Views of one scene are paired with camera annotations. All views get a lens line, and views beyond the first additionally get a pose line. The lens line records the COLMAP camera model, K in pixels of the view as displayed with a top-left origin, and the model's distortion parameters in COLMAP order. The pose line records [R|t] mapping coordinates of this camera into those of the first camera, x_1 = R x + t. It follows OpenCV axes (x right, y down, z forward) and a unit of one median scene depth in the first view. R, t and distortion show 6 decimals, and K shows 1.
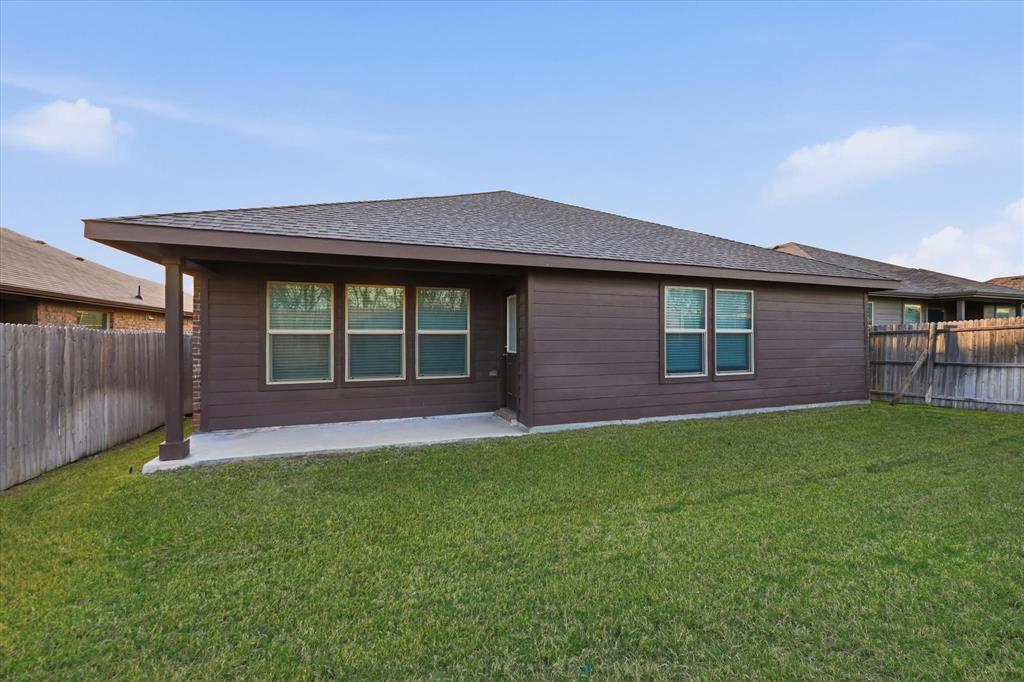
lens RADIAL K [[407.8, 0, 514.6], [0, 407.8, 335.9], [0, 0, 1]] dist [-0.012001, -0.000277]
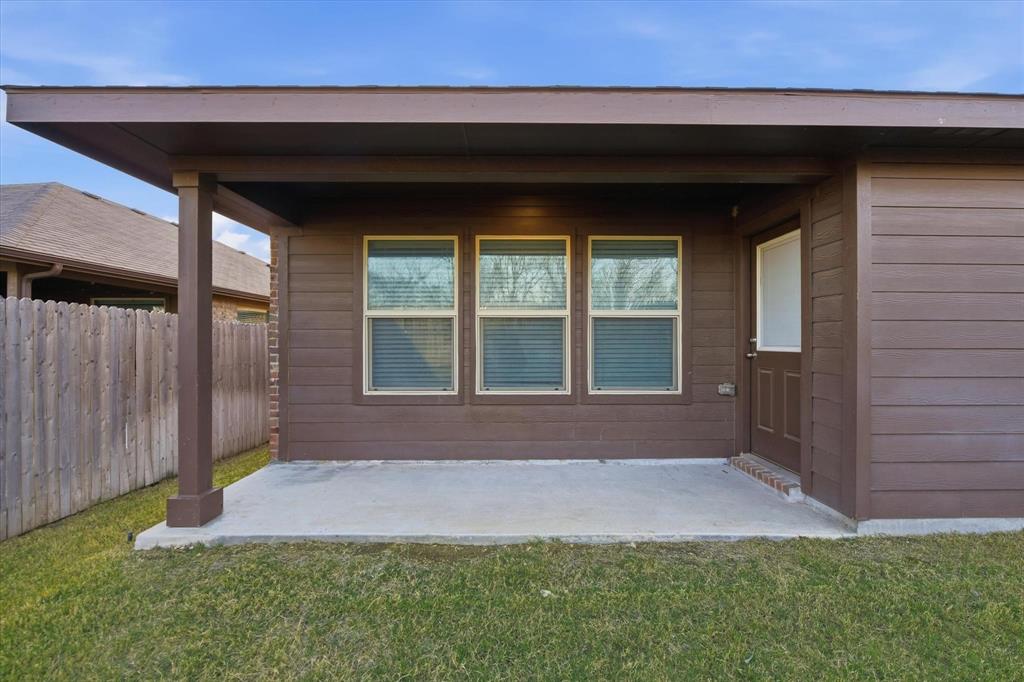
lens RADIAL K [[407.8, 0, 518.9], [0, 407.8, 341.1], [0, 0, 1]] dist [-0.012001, -0.000277]
pose [[0.942698, 0.001587, -0.333643, -0.156657], [-0.000069, 0.999990, 0.004560, 0.030160], [0.333647, -0.004276, 0.942688, 0.462570]]
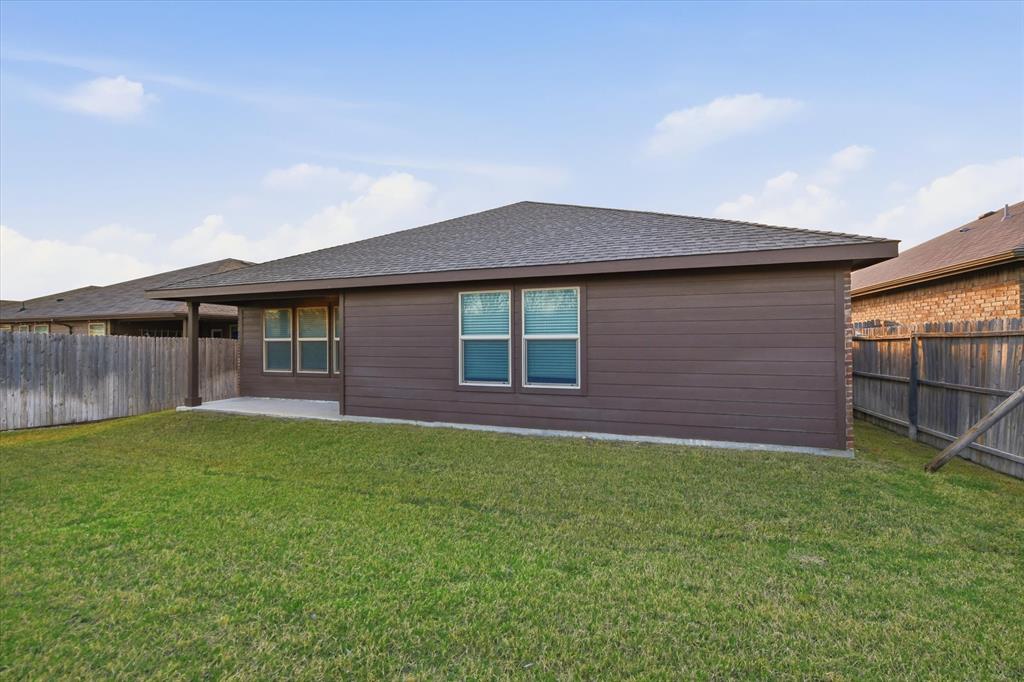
lens RADIAL K [[407.8, 0, 513.6], [0, 407.8, 341.4], [0, 0, 1]] dist [-0.012001, -0.000277]
pose [[0.781222, -0.000630, -0.624253, 1.199994], [0.004070, 0.999983, 0.004084, -0.006455], [0.624240, -0.005731, 0.781212, 0.339051]]
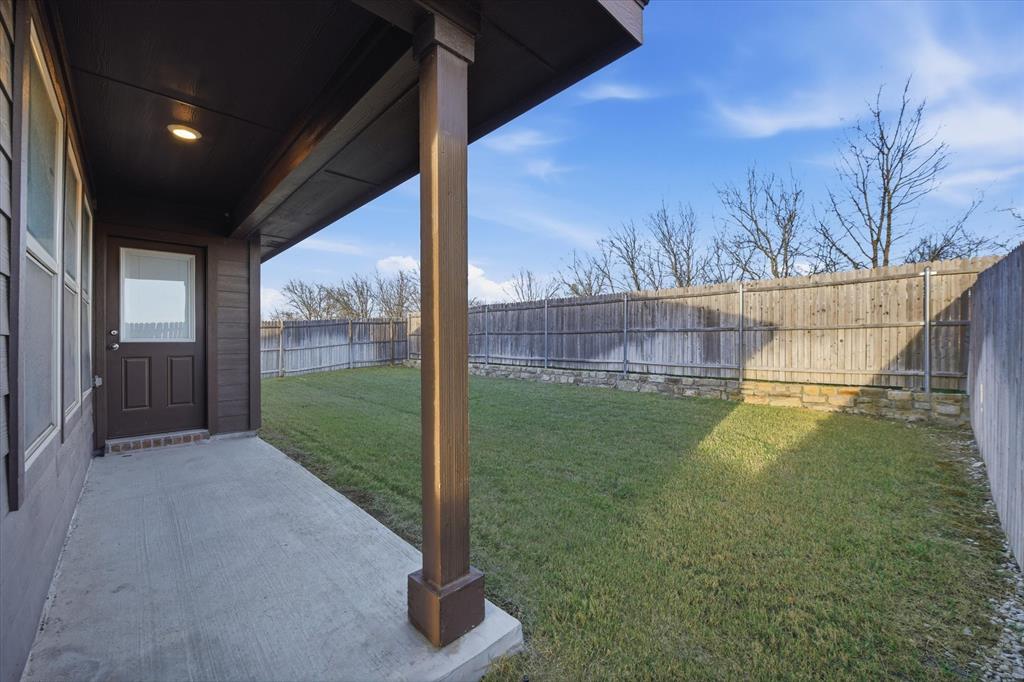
lens RADIAL K [[407.8, 0, 513.7], [0, 407.8, 342.6], [0, 0, 1]] dist [-0.012001, -0.000277]
pose [[-0.396562, -0.000887, 0.918007, -0.902876], [-0.003709, 0.999993, -0.000636, 0.046597], [-0.918000, -0.003657, -0.396563, 0.828620]]
